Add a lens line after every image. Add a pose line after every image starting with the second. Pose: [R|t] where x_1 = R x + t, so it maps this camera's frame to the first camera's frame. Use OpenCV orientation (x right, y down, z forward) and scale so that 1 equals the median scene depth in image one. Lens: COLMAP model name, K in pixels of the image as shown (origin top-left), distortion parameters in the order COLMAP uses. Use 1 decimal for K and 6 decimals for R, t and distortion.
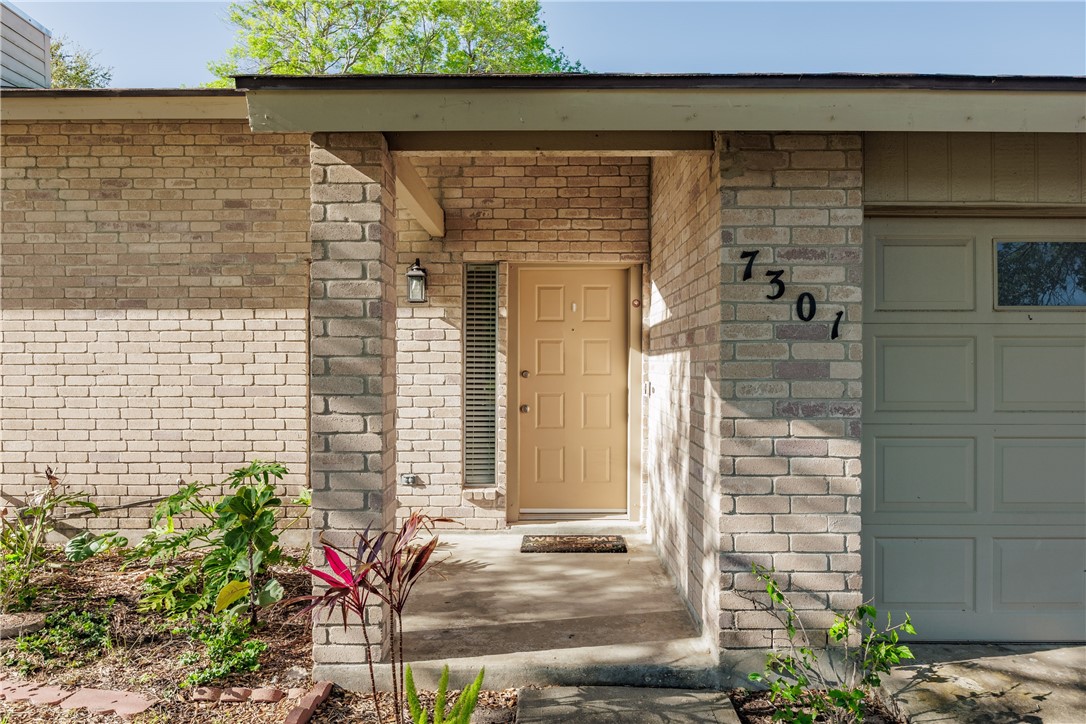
lens RADIAL K [[1154.8, 0, 543.0], [0, 1154.8, 362.0], [0, 0, 1]] dist [0.001200, 0.001029]
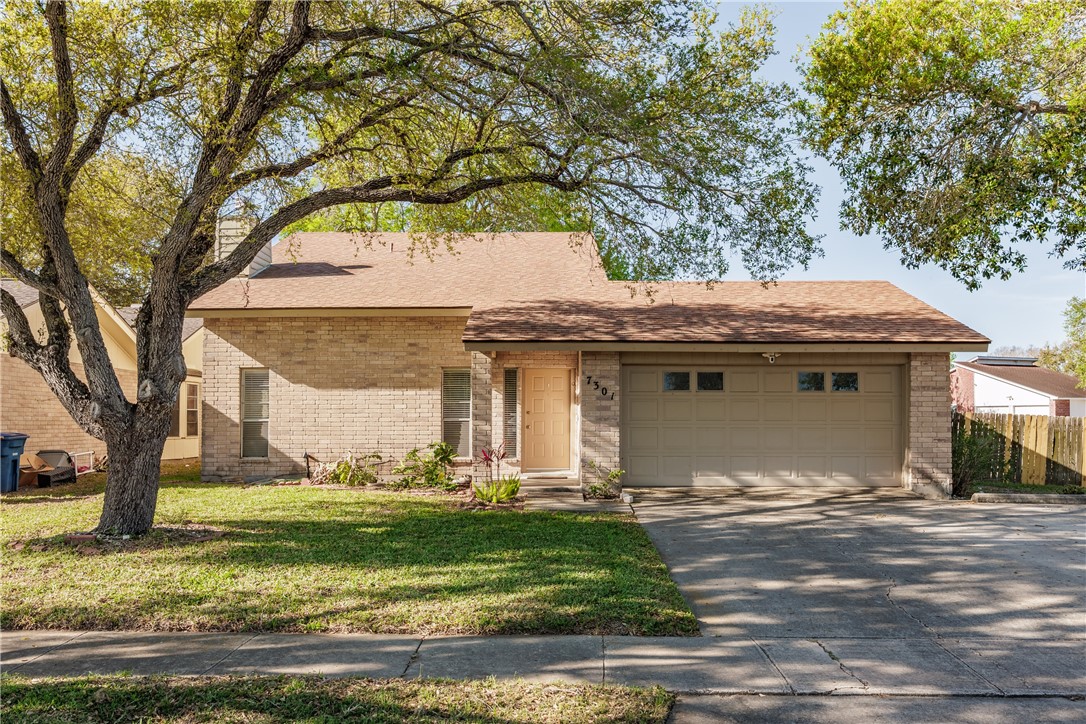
lens RADIAL K [[1402.7, 0, 543.0], [0, 1402.7, 362.0], [0, 0, 1]] dist [0.005390, 0.000580]
pose [[0.999999, -0.001429, -0.000184, 0.016815], [0.001421, 0.999249, -0.038713, 0.018866], [0.000239, 0.038713, 0.999250, -2.037449]]
